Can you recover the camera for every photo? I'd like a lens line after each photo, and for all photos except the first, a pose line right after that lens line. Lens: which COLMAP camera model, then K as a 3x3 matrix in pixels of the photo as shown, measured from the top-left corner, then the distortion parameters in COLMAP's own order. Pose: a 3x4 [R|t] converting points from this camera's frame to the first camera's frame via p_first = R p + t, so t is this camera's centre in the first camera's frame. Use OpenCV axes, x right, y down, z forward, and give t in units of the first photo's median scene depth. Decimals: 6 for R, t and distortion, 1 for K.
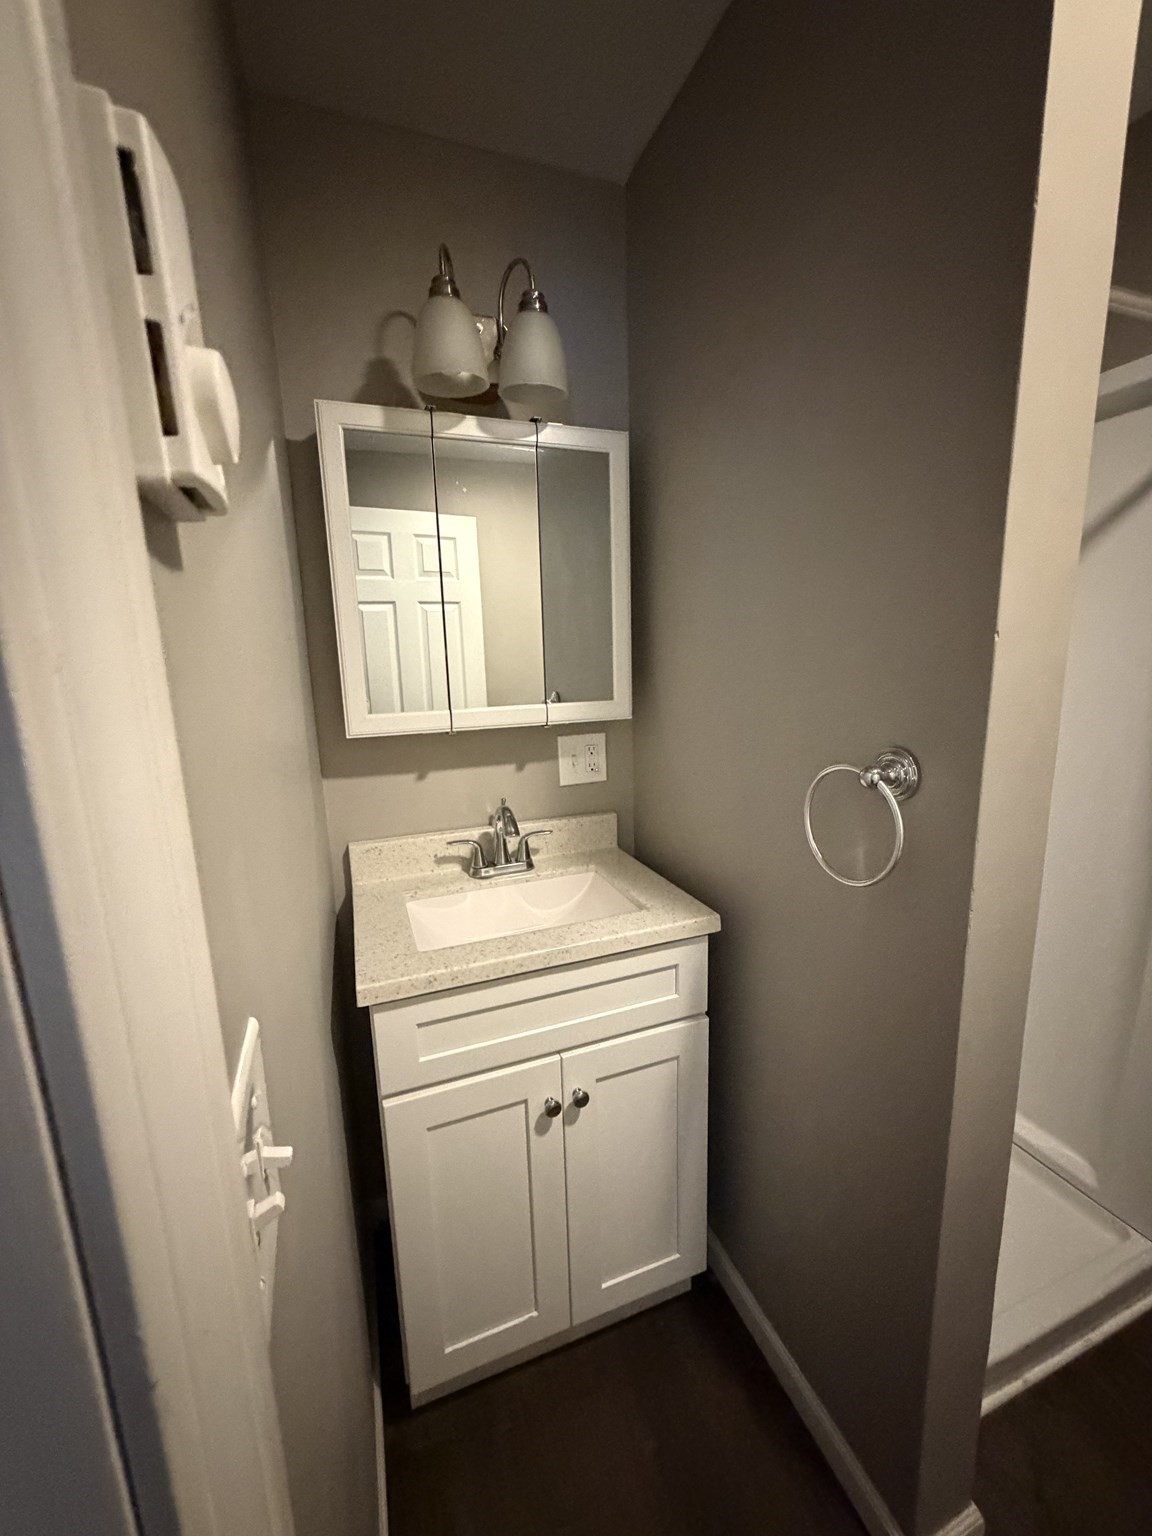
lens RADIAL K [[616.0, 0, 576.0], [0, 616.0, 768.0], [0, 0, 1]] dist [0.003205, 0.000099]
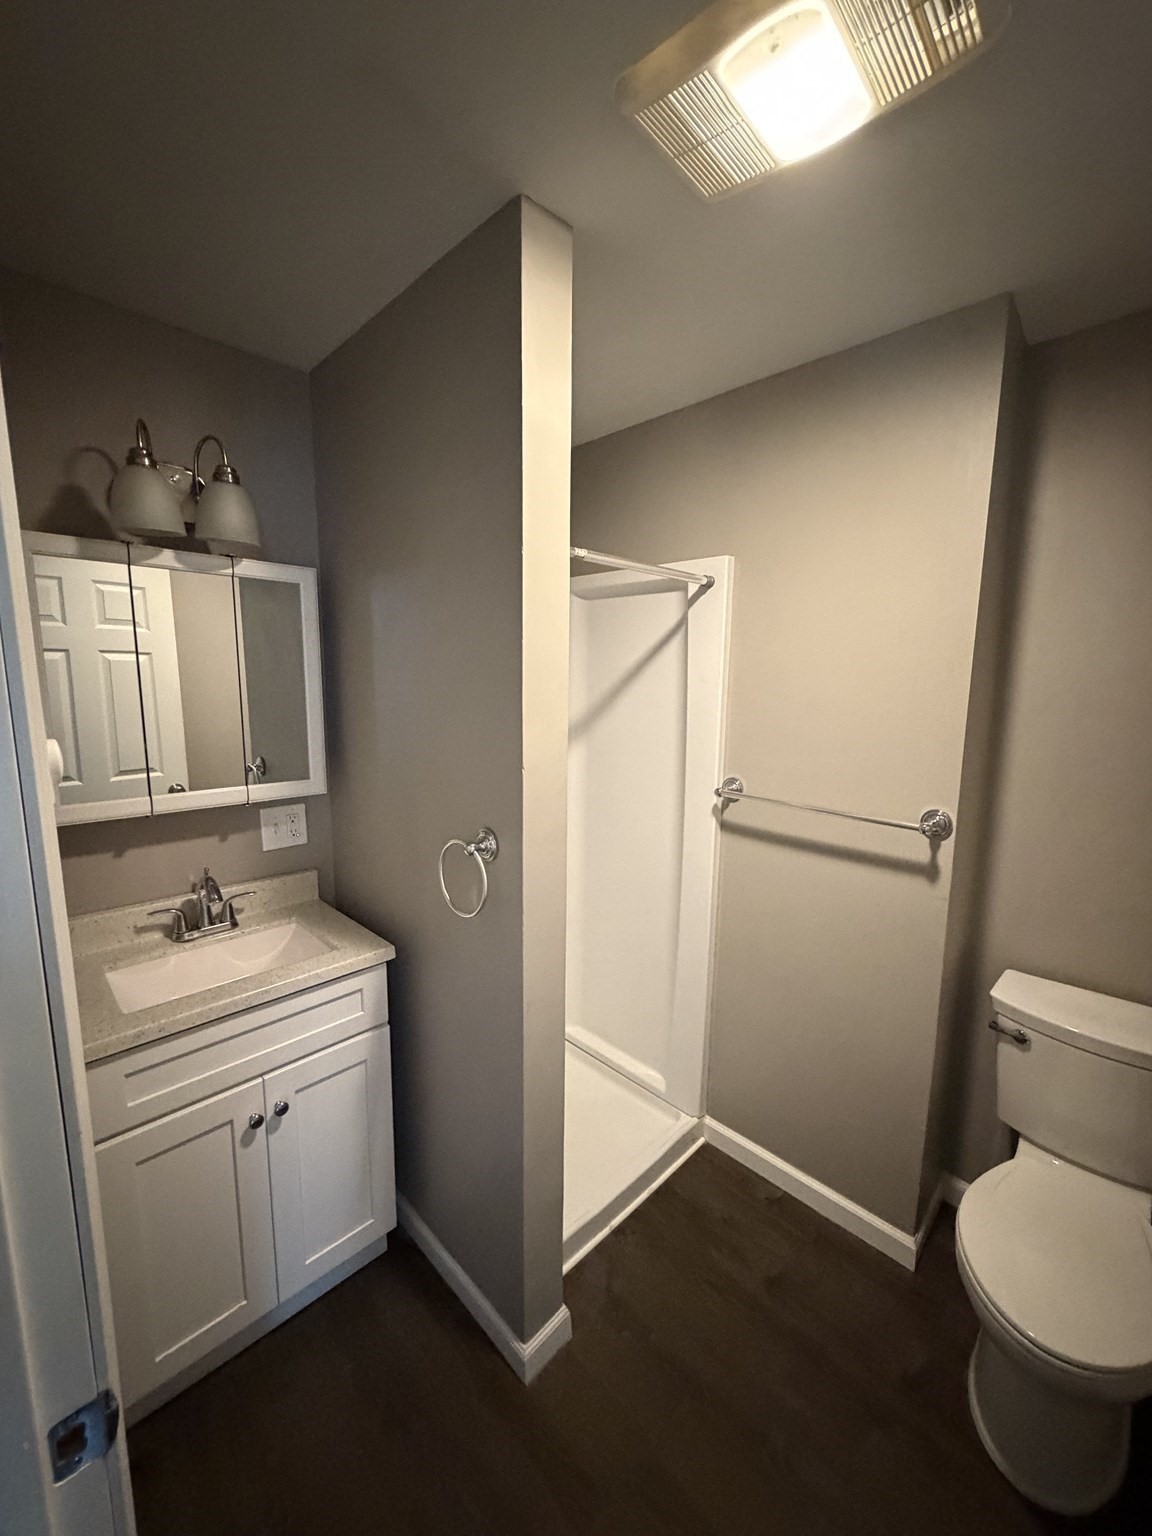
lens RADIAL K [[610.4, 0, 574.7], [0, 610.4, 771.2], [0, 0, 1]] dist [0.001018, 0.000214]
pose [[0.911060, -0.020778, 0.411750, 0.043638], [0.036066, 0.998917, -0.029394, -0.075840], [-0.410693, 0.041630, 0.910823, -0.331504]]
